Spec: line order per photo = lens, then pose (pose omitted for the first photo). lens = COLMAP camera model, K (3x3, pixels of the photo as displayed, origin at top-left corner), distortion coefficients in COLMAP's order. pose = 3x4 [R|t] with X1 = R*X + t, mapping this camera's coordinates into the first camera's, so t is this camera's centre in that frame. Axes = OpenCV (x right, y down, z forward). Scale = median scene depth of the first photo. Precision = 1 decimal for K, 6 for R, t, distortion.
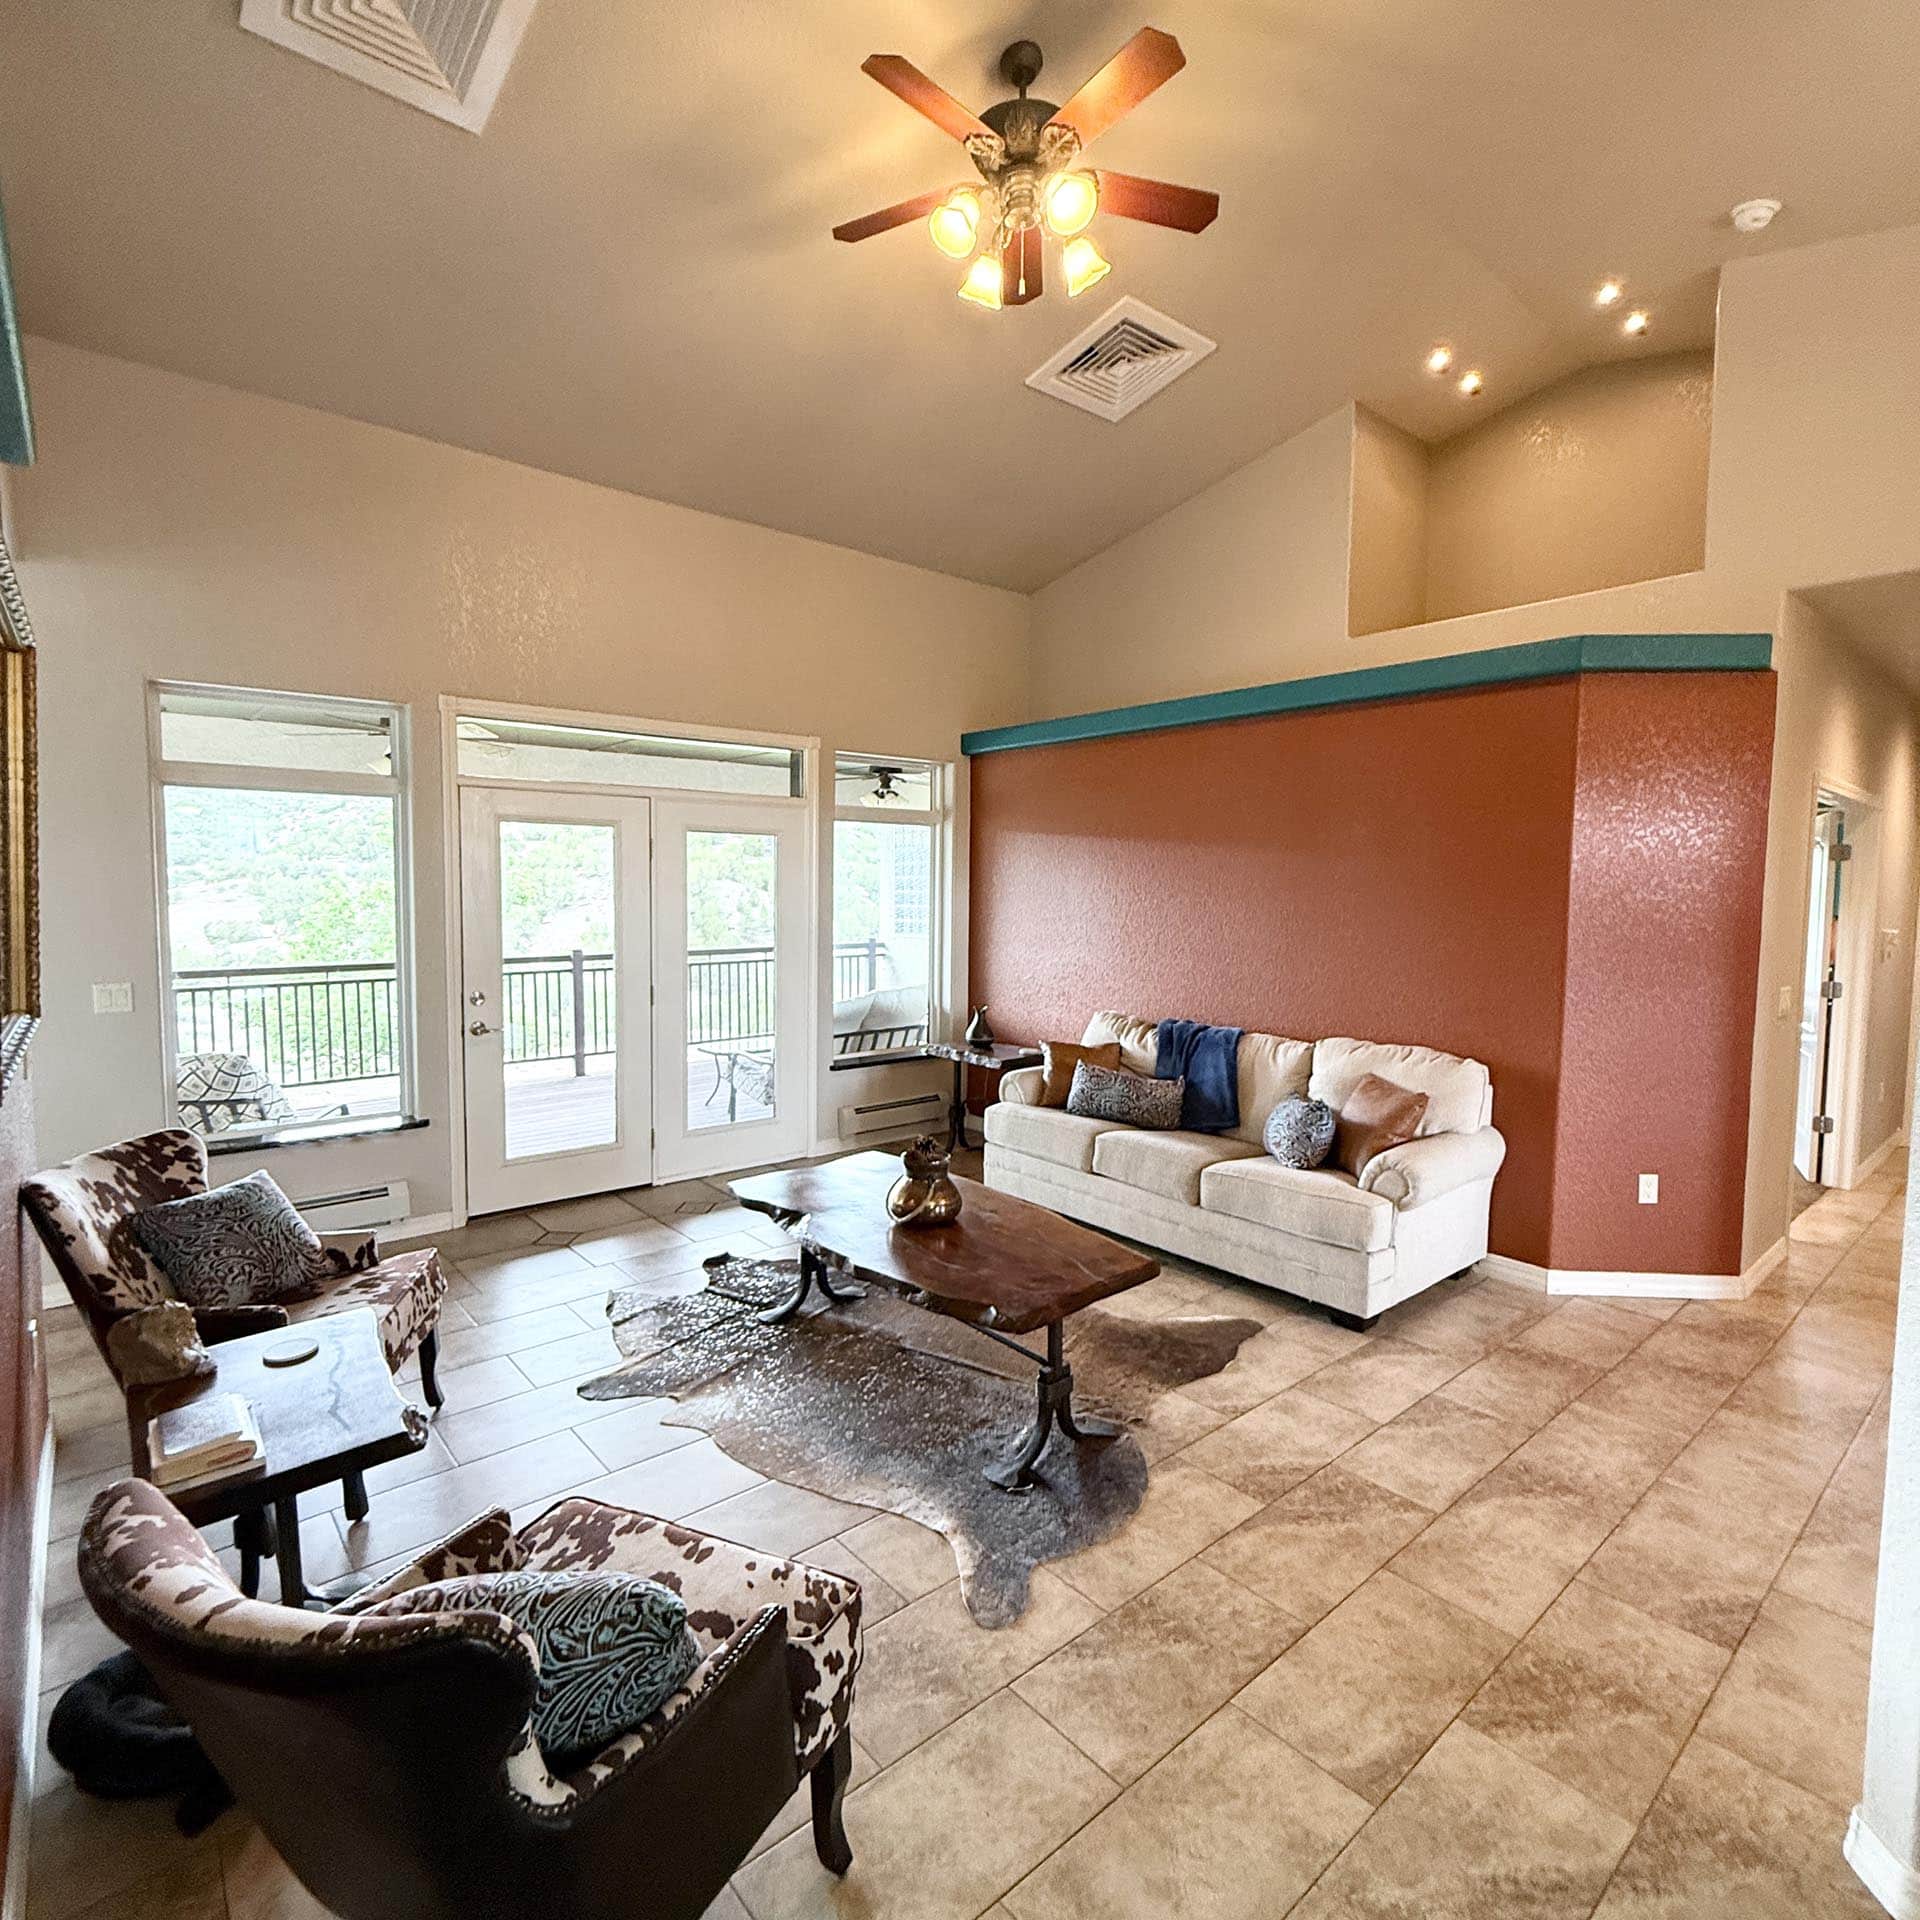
lens RADIAL K [[1041.9, 0, 960.0], [0, 1041.9, 960.0], [0, 0, 1]] dist [0.000806, -0.001605]
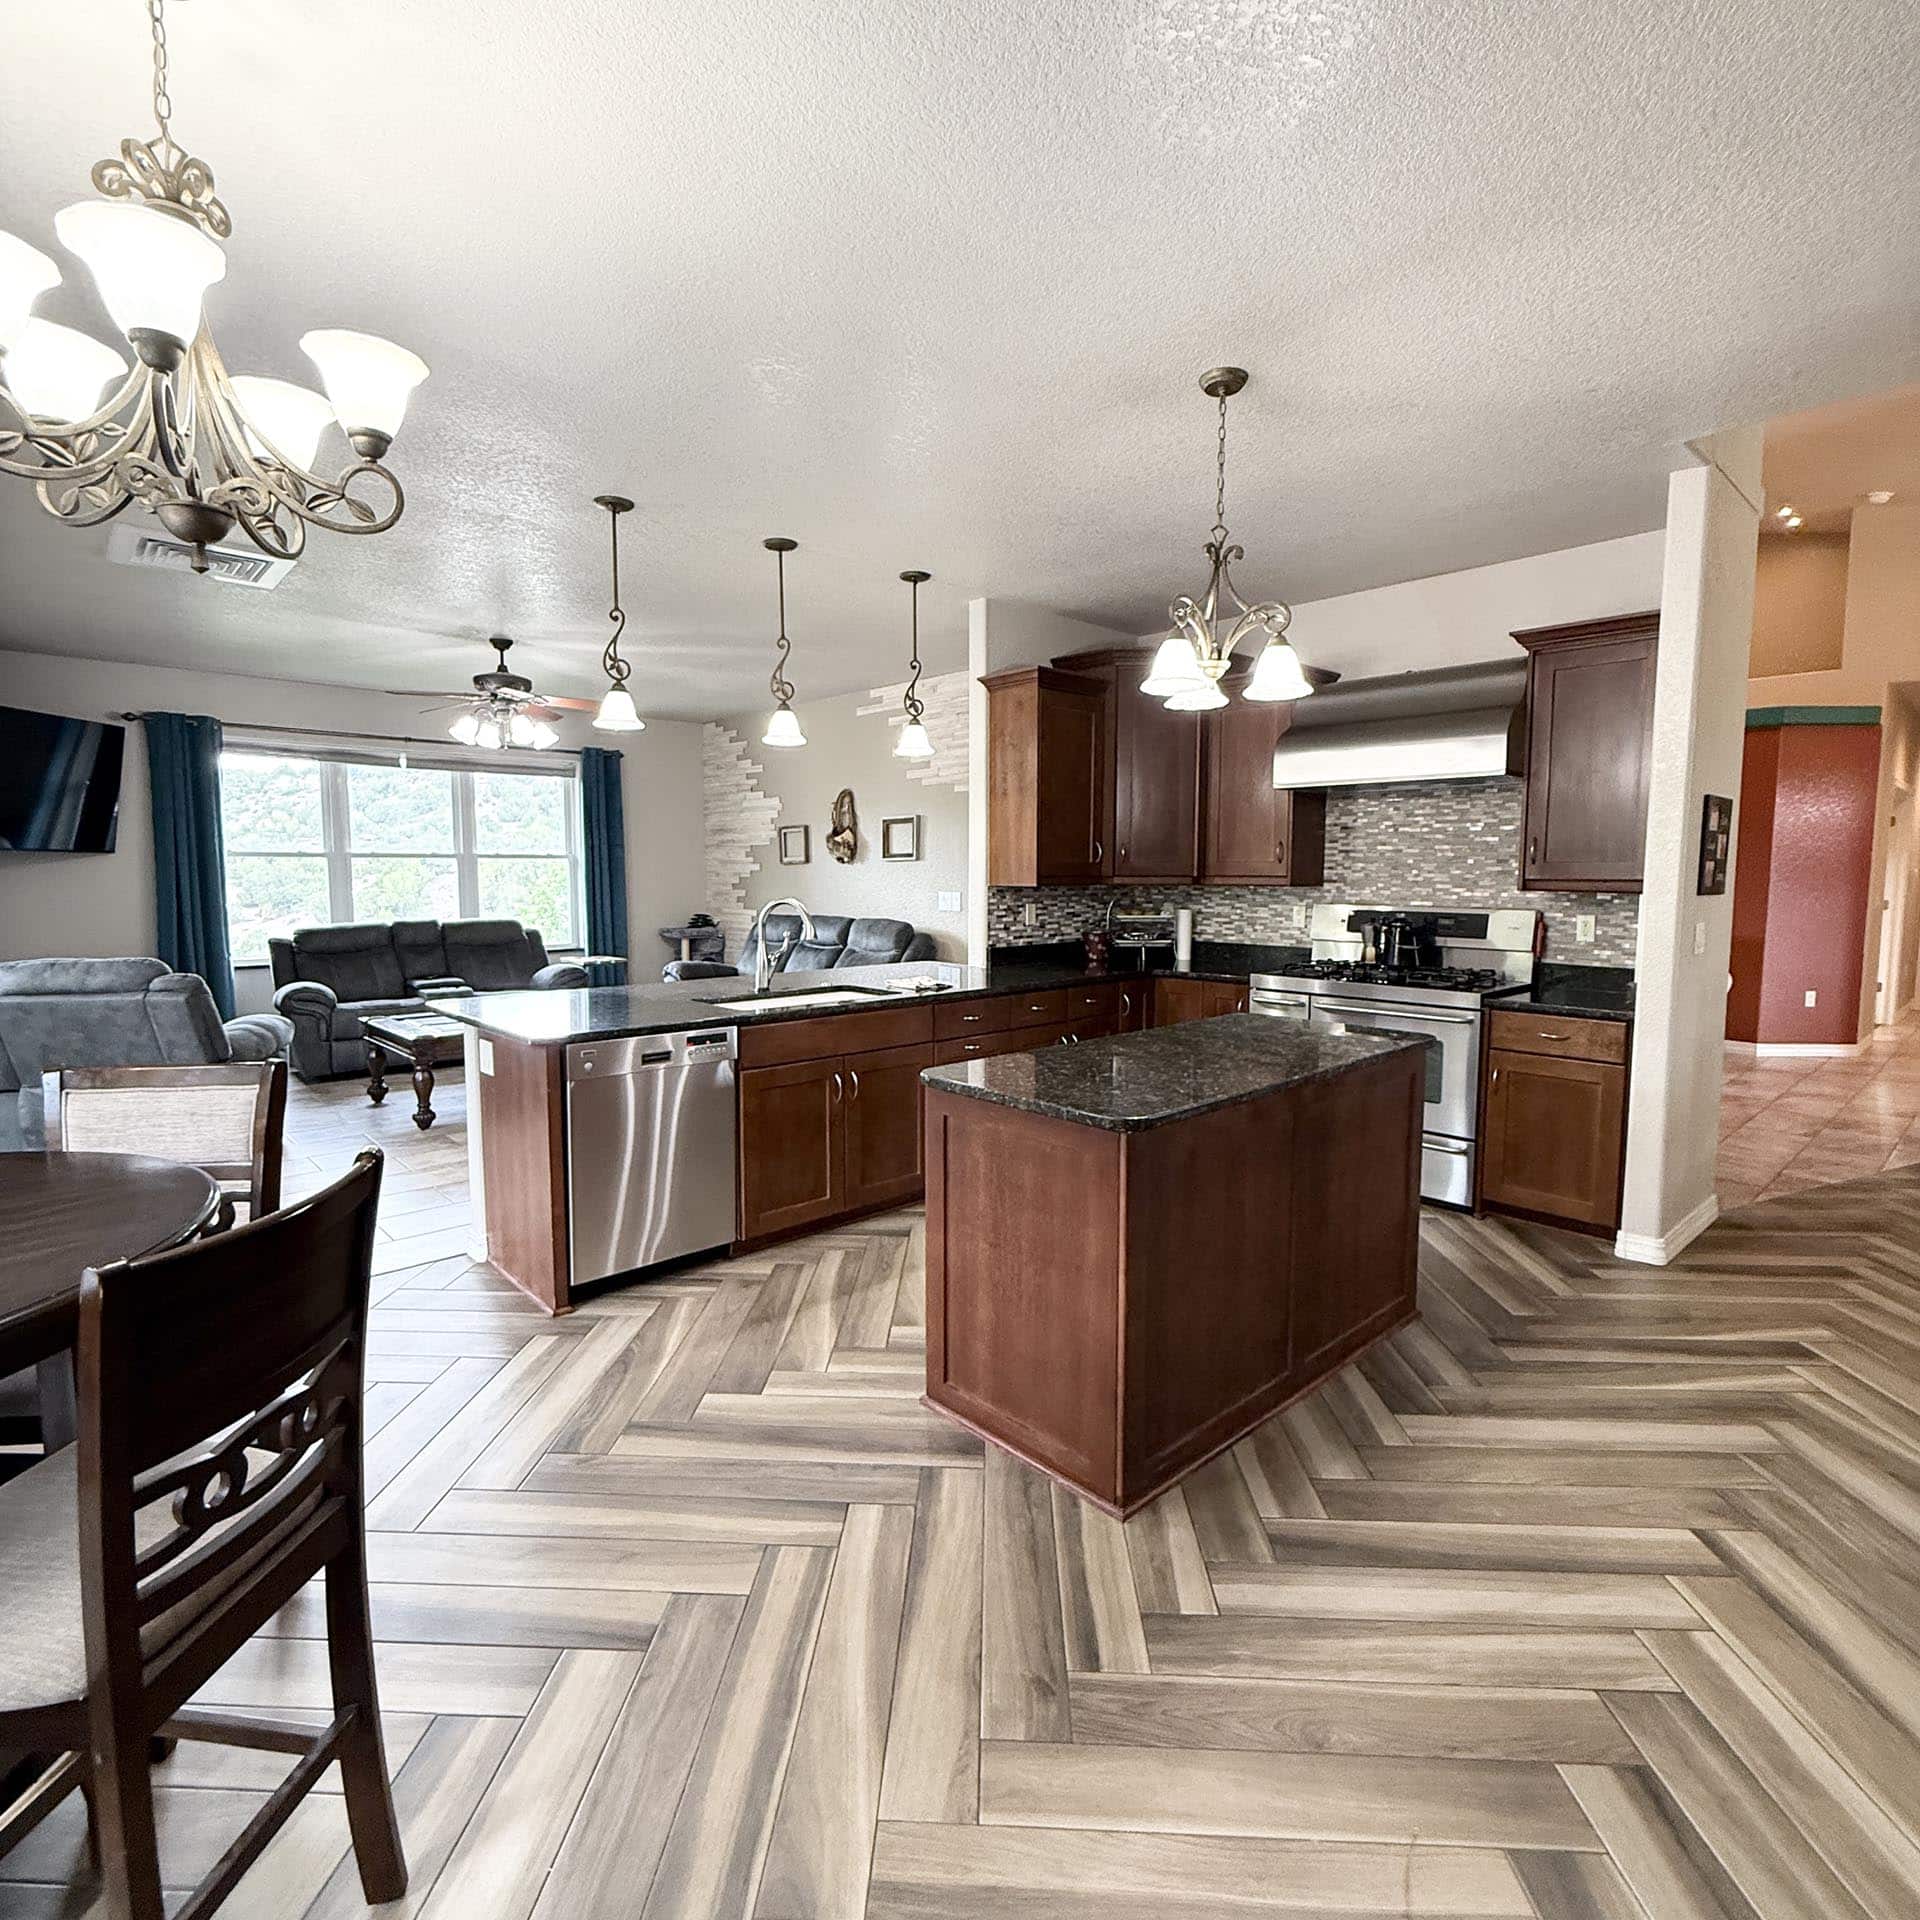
lens RADIAL K [[1041.9, 0, 960.0], [0, 1041.9, 960.0], [0, 0, 1]] dist [0.000806, -0.001605]
pose [[0.999296, -0.007343, 0.036778, -0.718598], [0.006667, 0.999807, 0.018466, 0.078727], [-0.036907, -0.018208, 0.999153, -0.627214]]
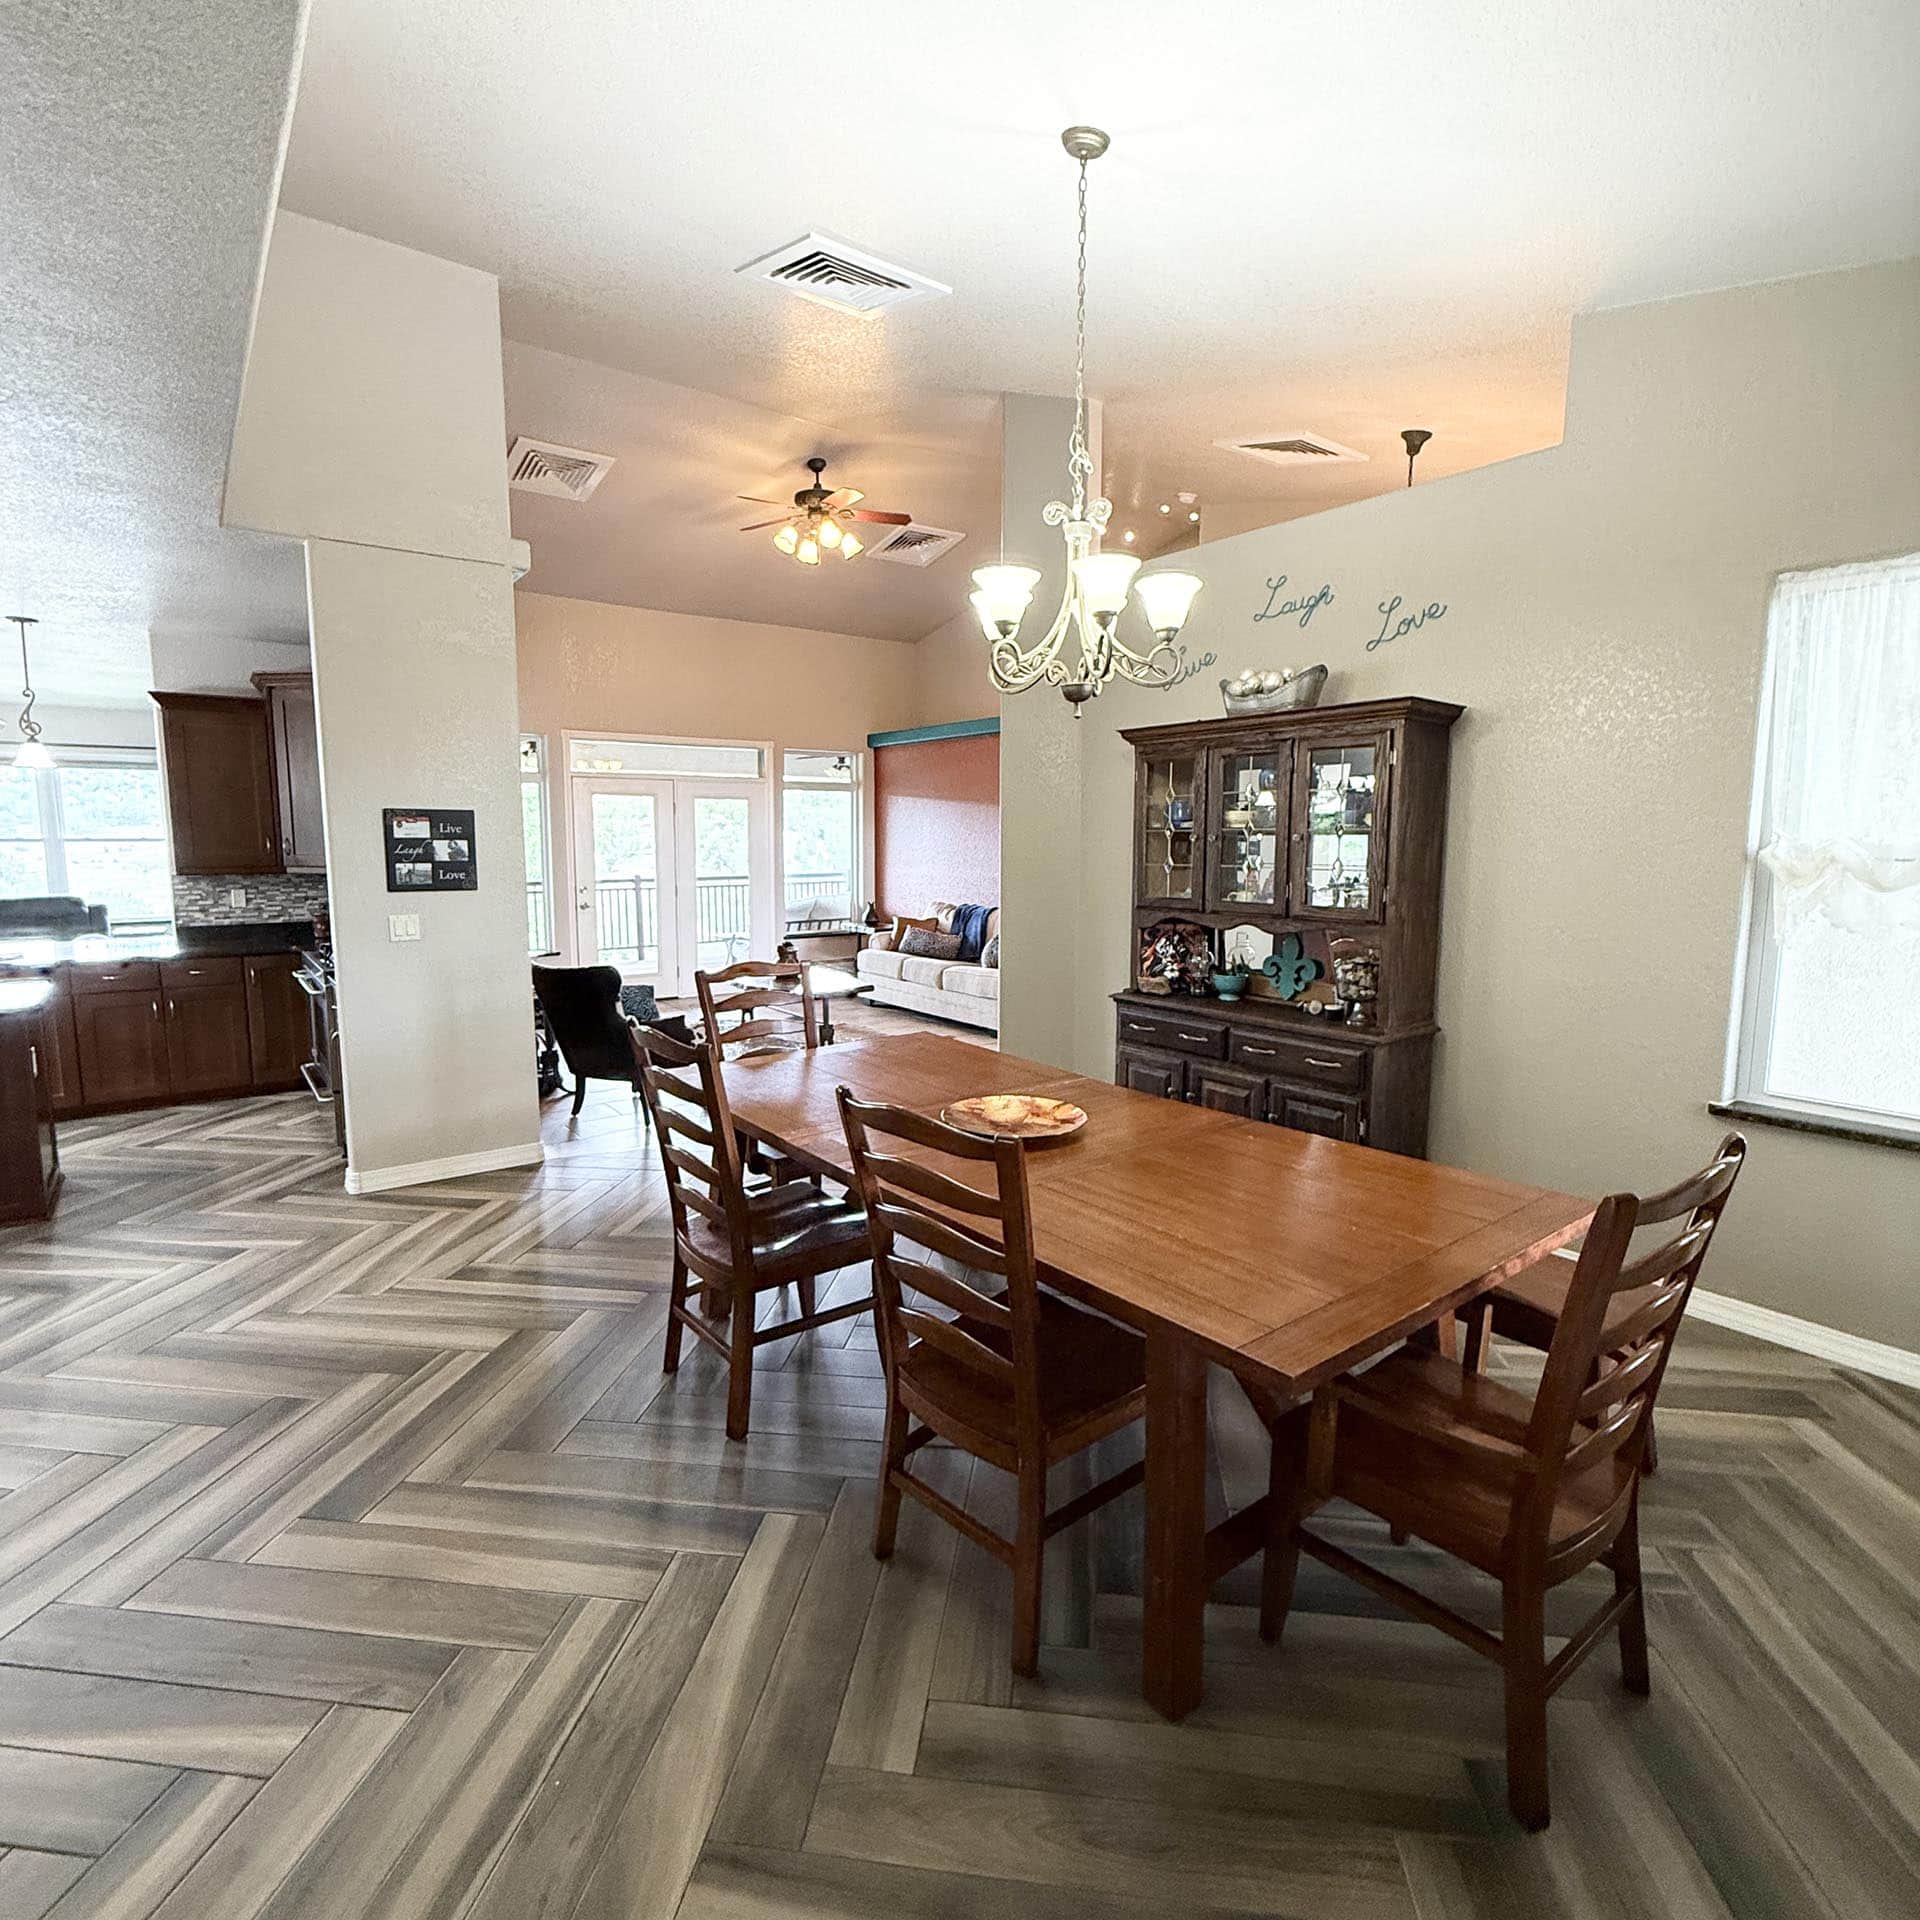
lens RADIAL K [[1041.9, 0, 960.0], [0, 1041.9, 960.0], [0, 0, 1]] dist [0.000806, -0.001605]
pose [[0.998239, 0.002677, -0.059262, 0.297798], [0.000221, 0.998807, 0.048838, 0.065868], [0.059322, -0.048765, 0.997047, -0.761363]]
